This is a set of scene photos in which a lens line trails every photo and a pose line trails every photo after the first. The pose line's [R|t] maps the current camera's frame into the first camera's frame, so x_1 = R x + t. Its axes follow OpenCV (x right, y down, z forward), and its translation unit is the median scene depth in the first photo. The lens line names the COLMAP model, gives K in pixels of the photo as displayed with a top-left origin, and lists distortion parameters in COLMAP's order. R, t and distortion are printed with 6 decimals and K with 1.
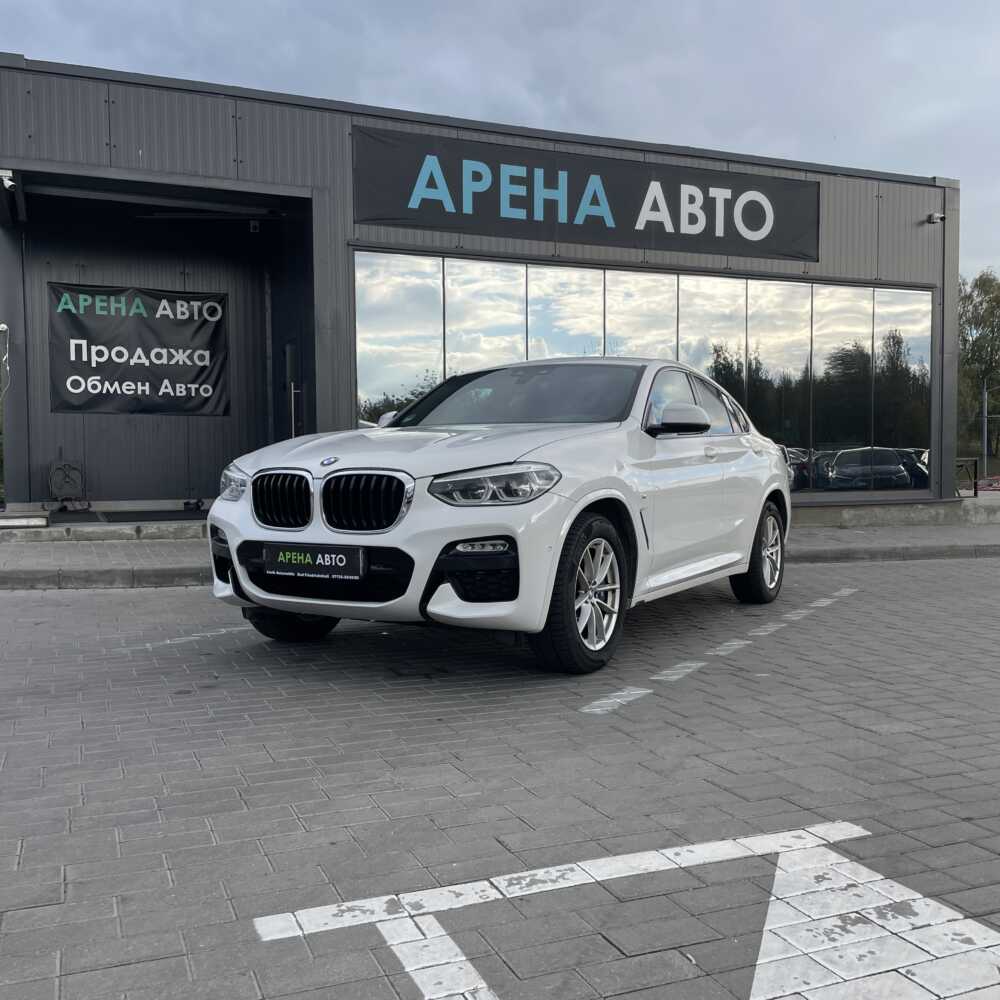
lens RADIAL K [[1009.3, 0, 488.8], [0, 1009.3, 498.0], [0, 0, 1]] dist [0.110228, -0.146246]
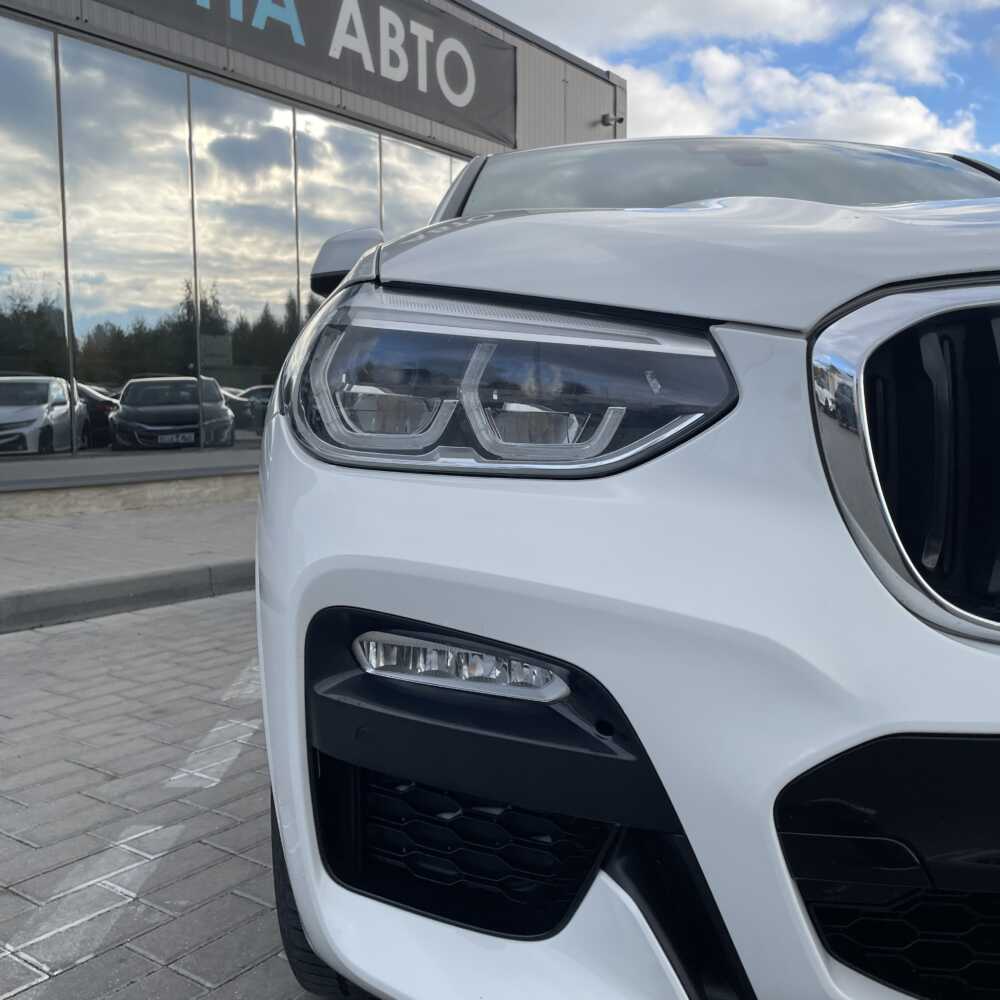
lens RADIAL K [[1009.3, 0, 488.8], [0, 1009.3, 498.0], [0, 0, 1]] dist [0.110228, -0.146246]
pose [[0.853605, -0.045437, 0.518936, -0.145330], [0.018400, 0.998197, 0.057133, -0.001583], [-0.520596, -0.039220, 0.852902, 0.350916]]
